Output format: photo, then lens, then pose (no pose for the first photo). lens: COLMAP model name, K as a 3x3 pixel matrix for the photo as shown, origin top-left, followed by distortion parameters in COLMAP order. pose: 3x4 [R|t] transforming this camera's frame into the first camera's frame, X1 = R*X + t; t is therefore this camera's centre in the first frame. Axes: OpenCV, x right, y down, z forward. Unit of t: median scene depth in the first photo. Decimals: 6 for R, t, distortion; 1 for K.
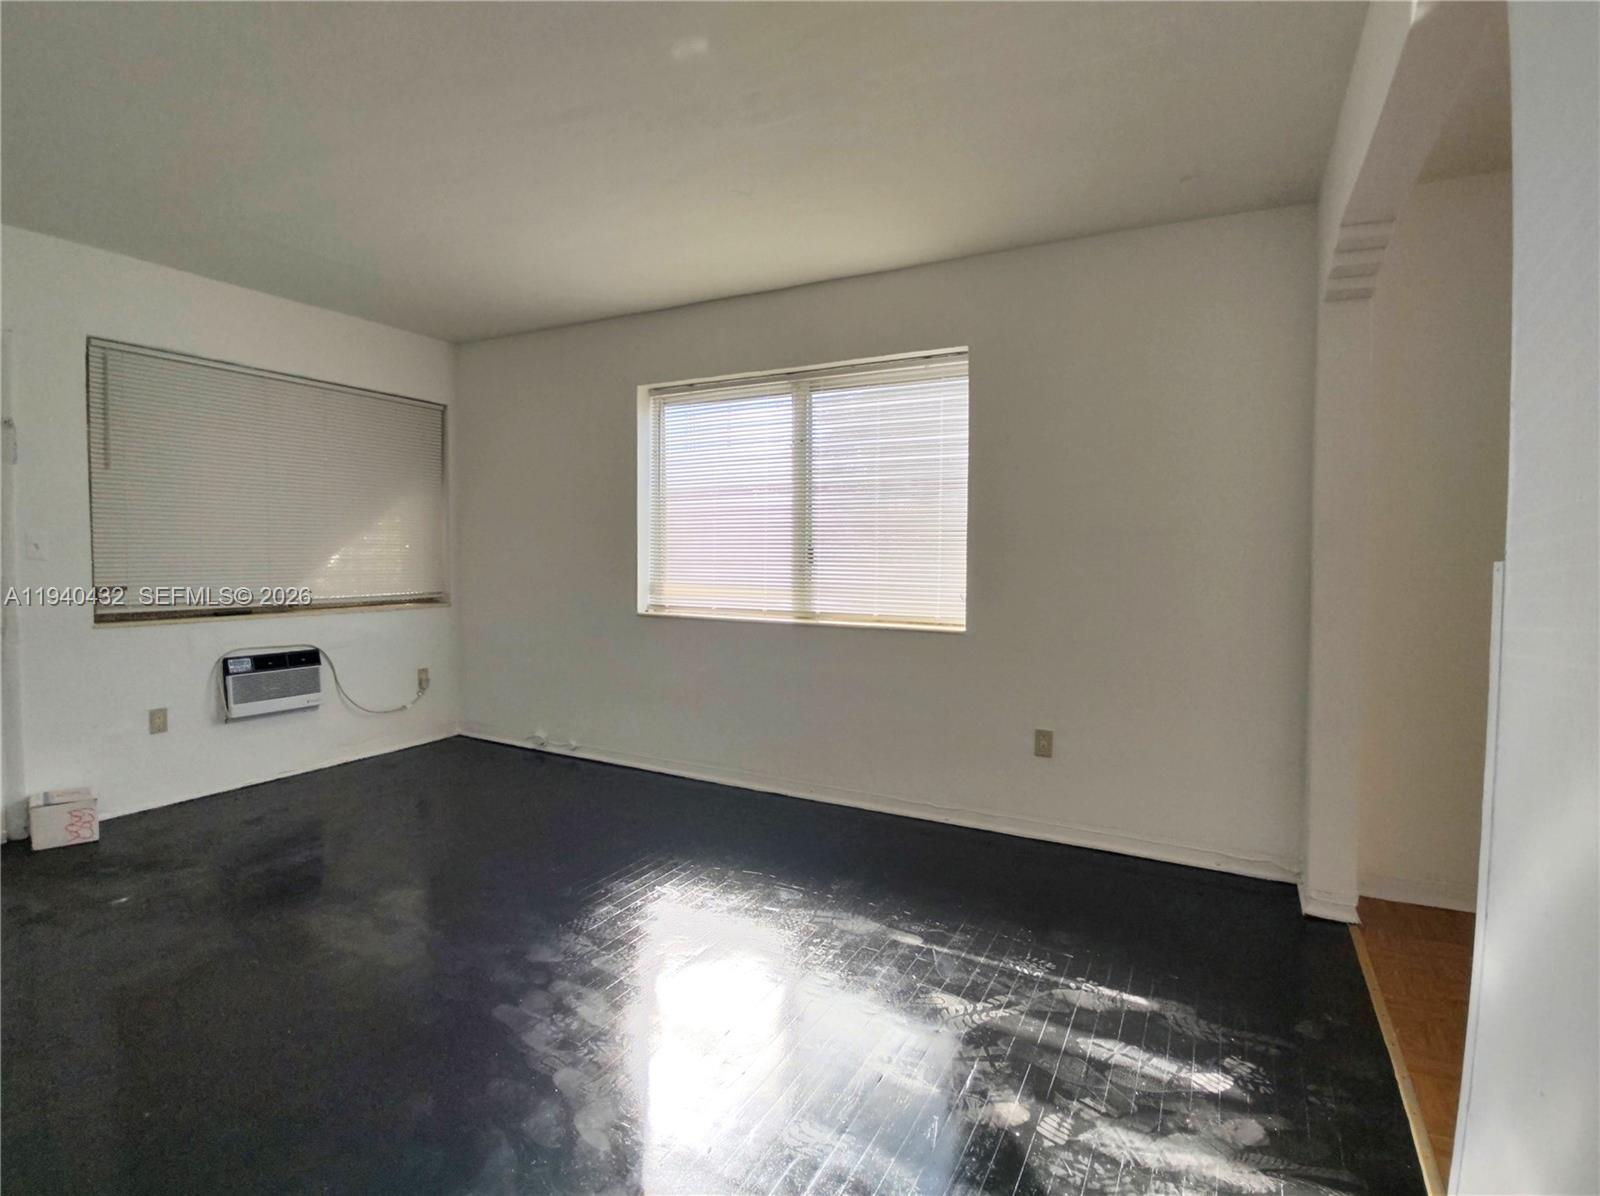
lens RADIAL K [[803.2, 0, 794.9], [0, 803.2, 589.4], [0, 0, 1]] dist [-0.002513, 0.000173]
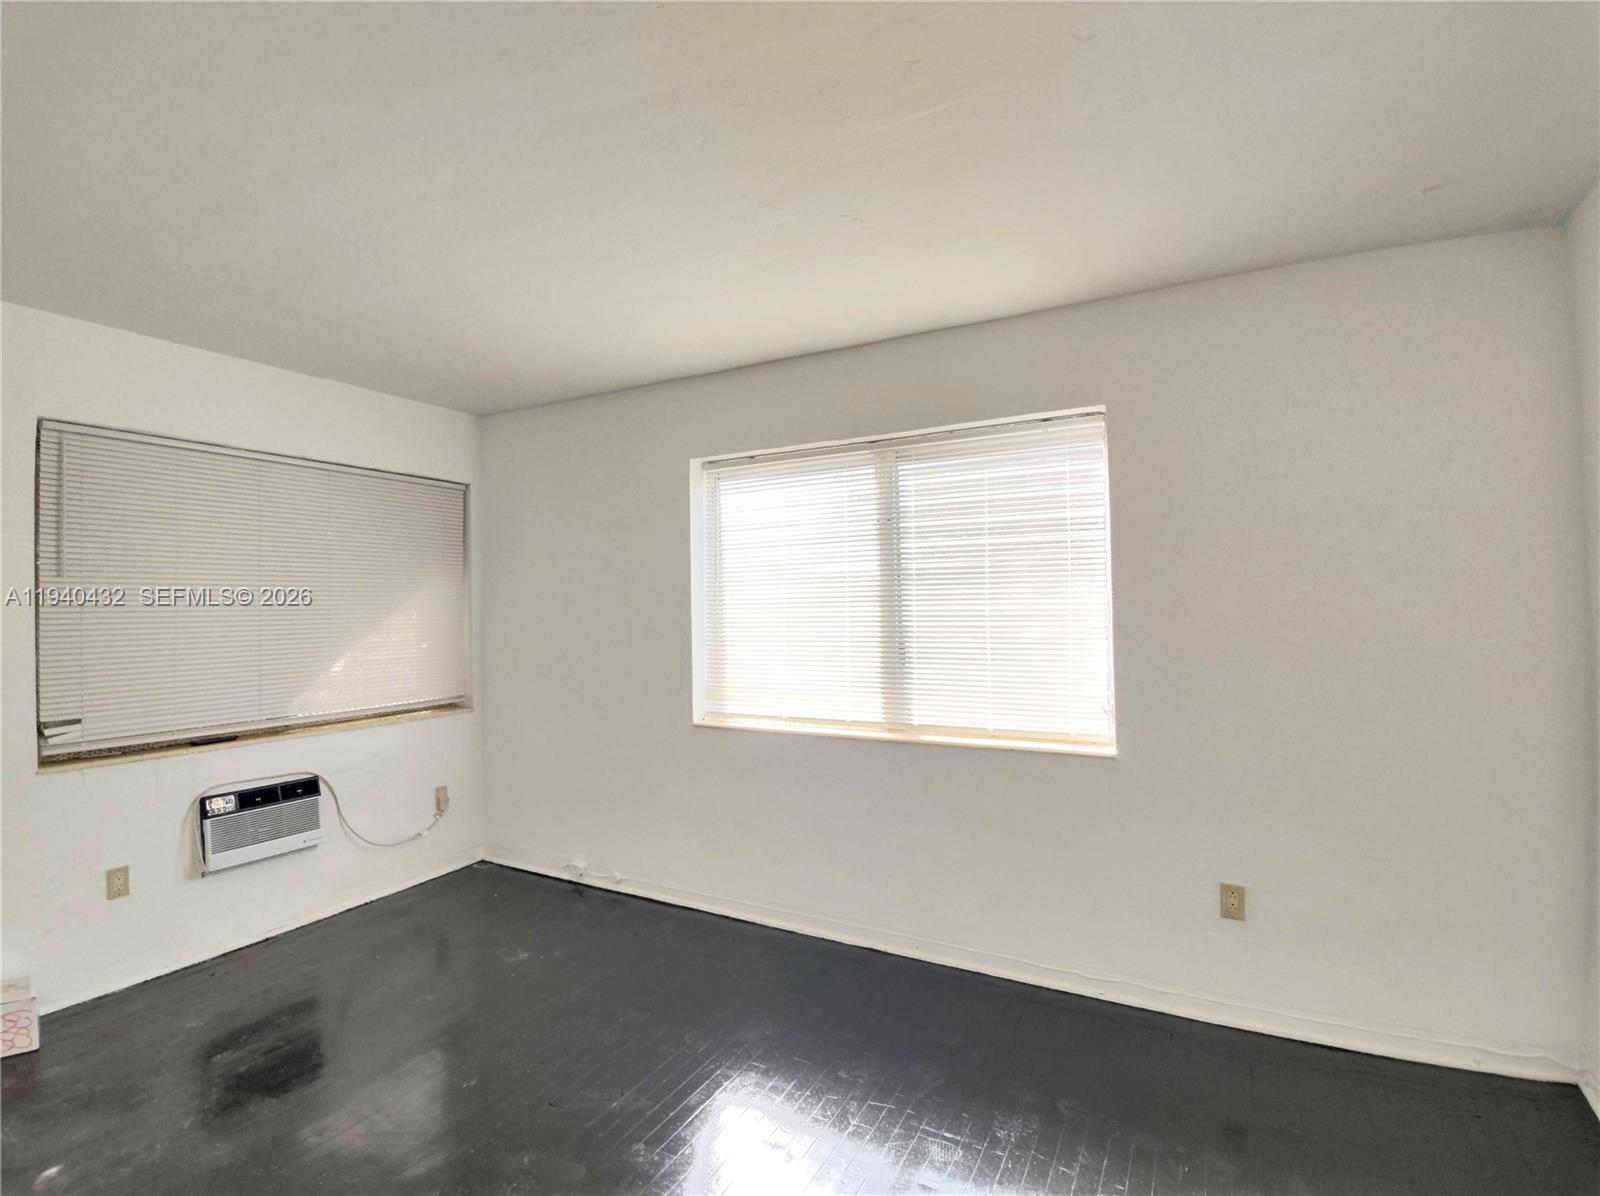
lens RADIAL K [[767.3, 0, 800.0], [0, 767.3, 598.0], [0, 0, 1]] dist [-0.016628, -0.001347]
pose [[0.999769, -0.021192, 0.003502, -0.089730], [0.021359, 0.998102, -0.057756, -0.057804], [-0.002271, 0.057818, 0.998325, 0.197421]]
